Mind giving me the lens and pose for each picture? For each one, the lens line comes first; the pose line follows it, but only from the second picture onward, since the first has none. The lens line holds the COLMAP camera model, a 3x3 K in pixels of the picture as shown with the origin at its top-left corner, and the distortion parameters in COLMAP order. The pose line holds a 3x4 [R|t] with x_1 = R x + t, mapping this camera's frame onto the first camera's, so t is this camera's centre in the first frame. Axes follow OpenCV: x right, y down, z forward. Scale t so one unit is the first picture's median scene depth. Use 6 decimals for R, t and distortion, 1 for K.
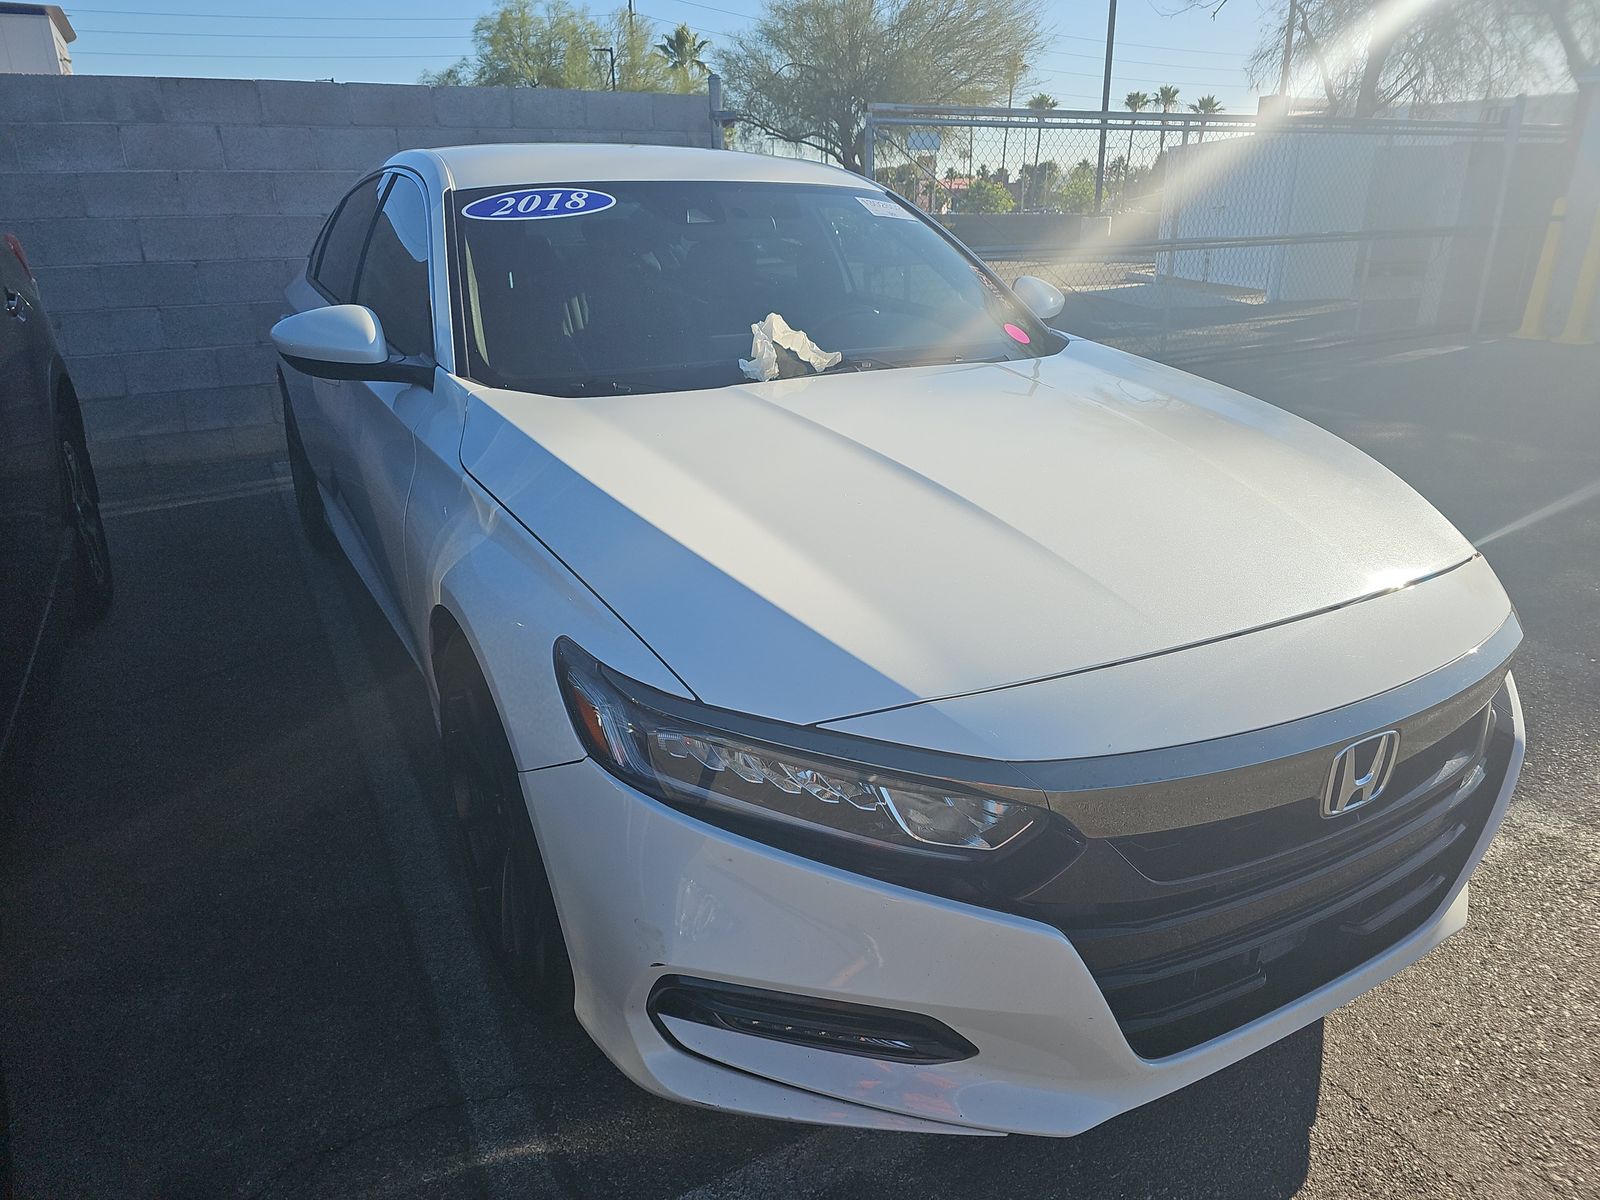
lens RADIAL K [[1075.6, 0, 793.7], [0, 1075.6, 602.6], [0, 0, 1]] dist [0.011897, -0.005463]
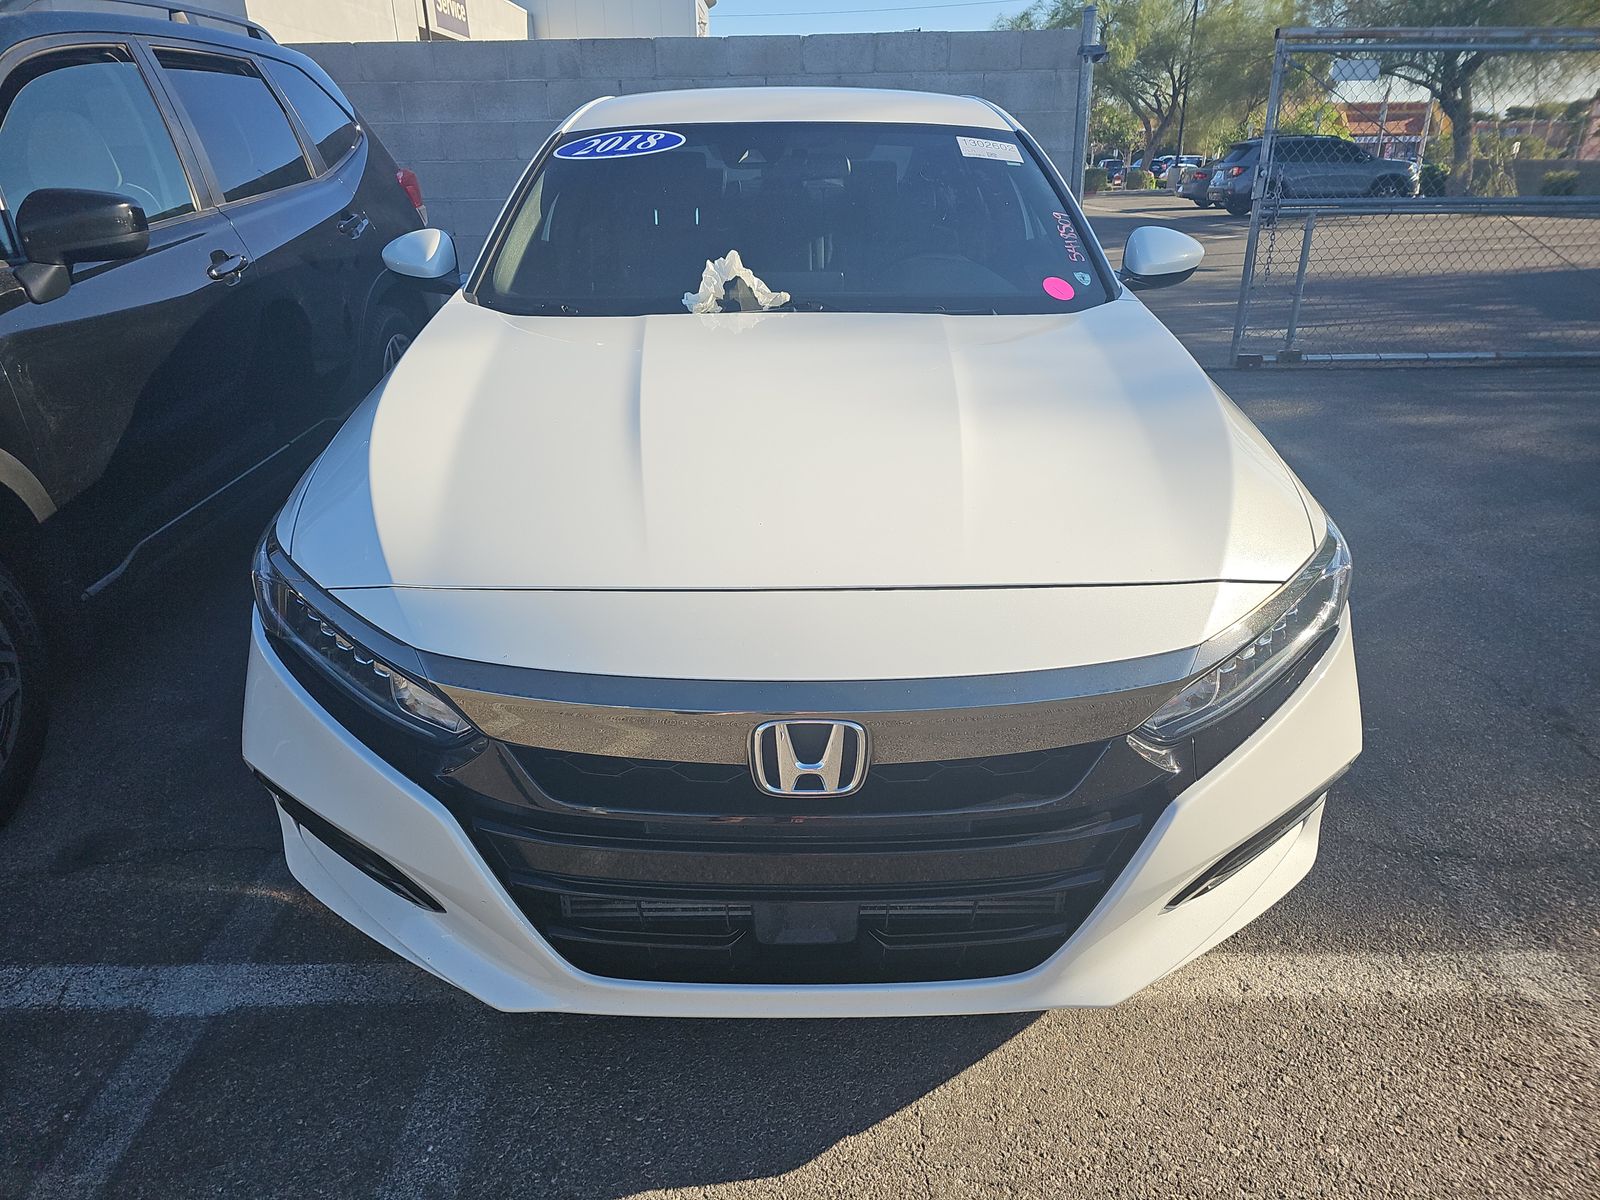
lens RADIAL K [[1075.6, 0, 786.6], [0, 1075.6, 603.3], [0, 0, 1]] dist [0.011897, -0.005463]
pose [[0.871193, 0.190045, -0.452664, 0.518437], [-0.169711, 0.981773, 0.085560, -0.029128], [0.460674, 0.002283, 0.887567, 0.092500]]
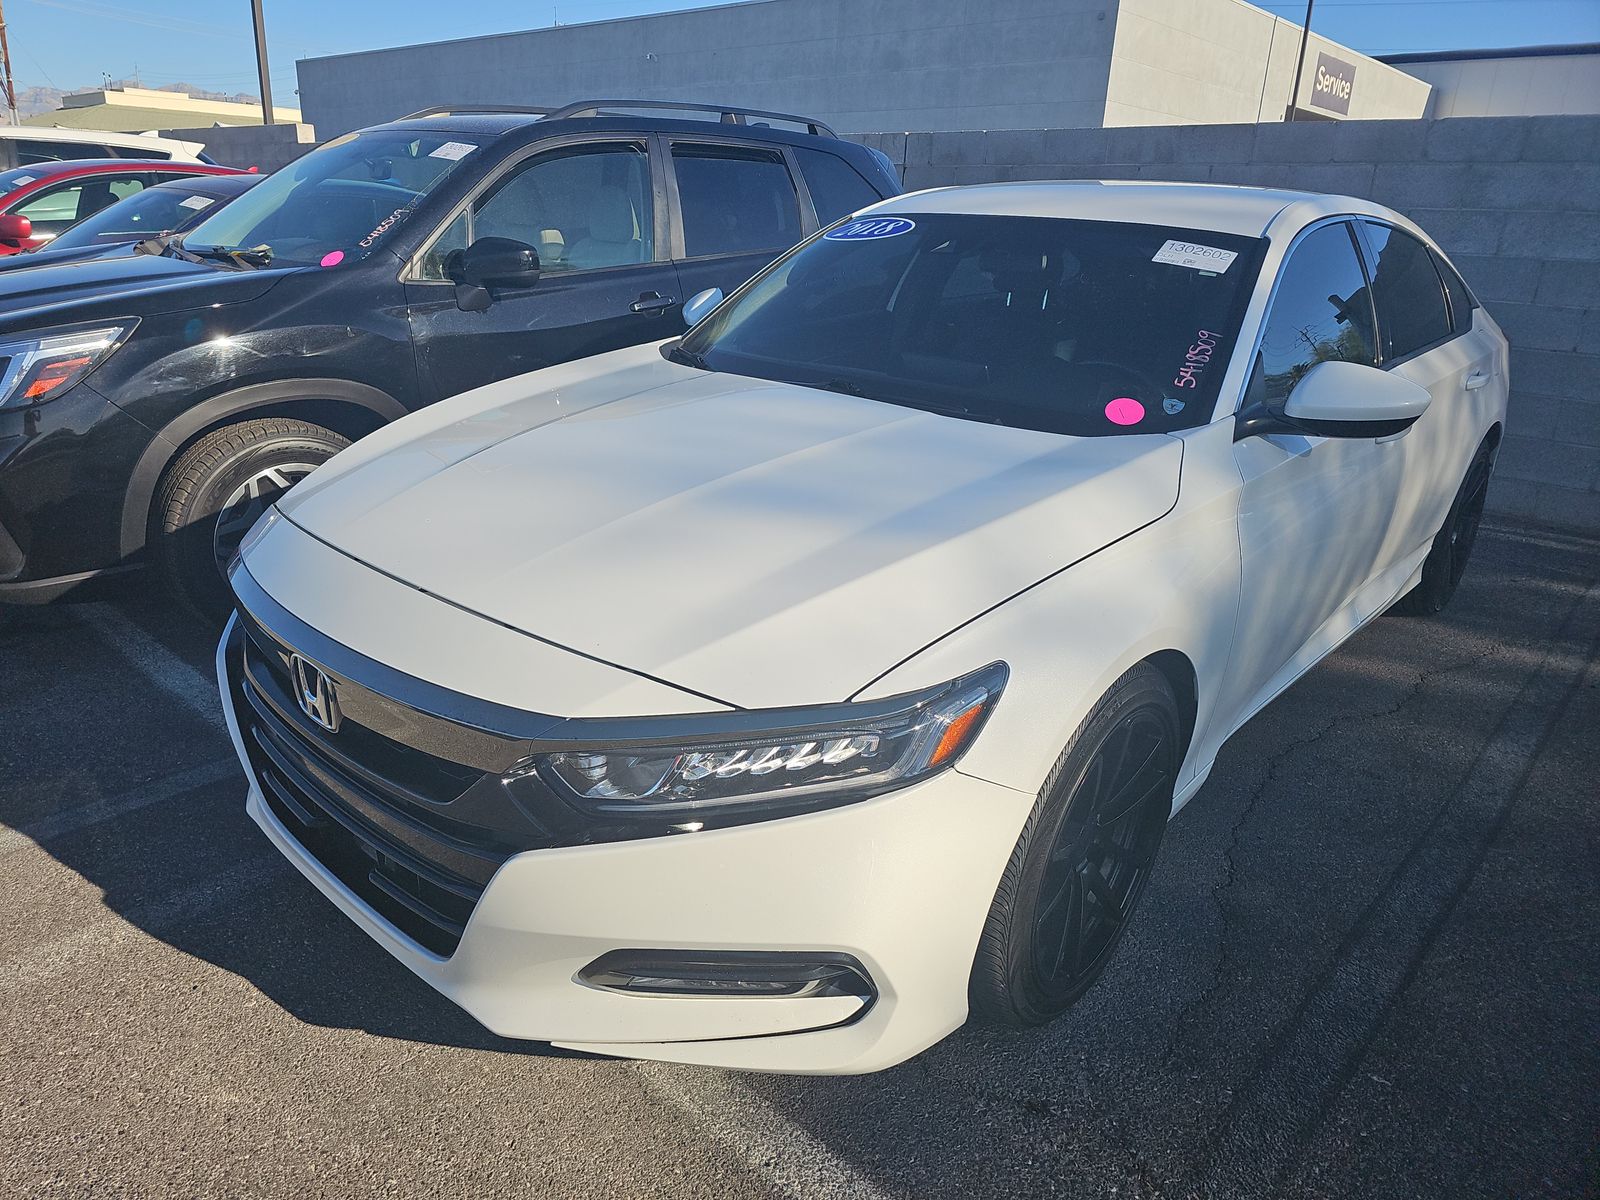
lens RADIAL K [[1075.6, 0, 801.6], [0, 1075.6, 597.8], [0, 0, 1]] dist [0.011897, -0.005463]
pose [[0.330686, 0.341301, -0.879864, 0.981819], [-0.370833, 0.904316, 0.211412, -0.223680], [0.867830, 0.256372, 0.425610, 0.525042]]
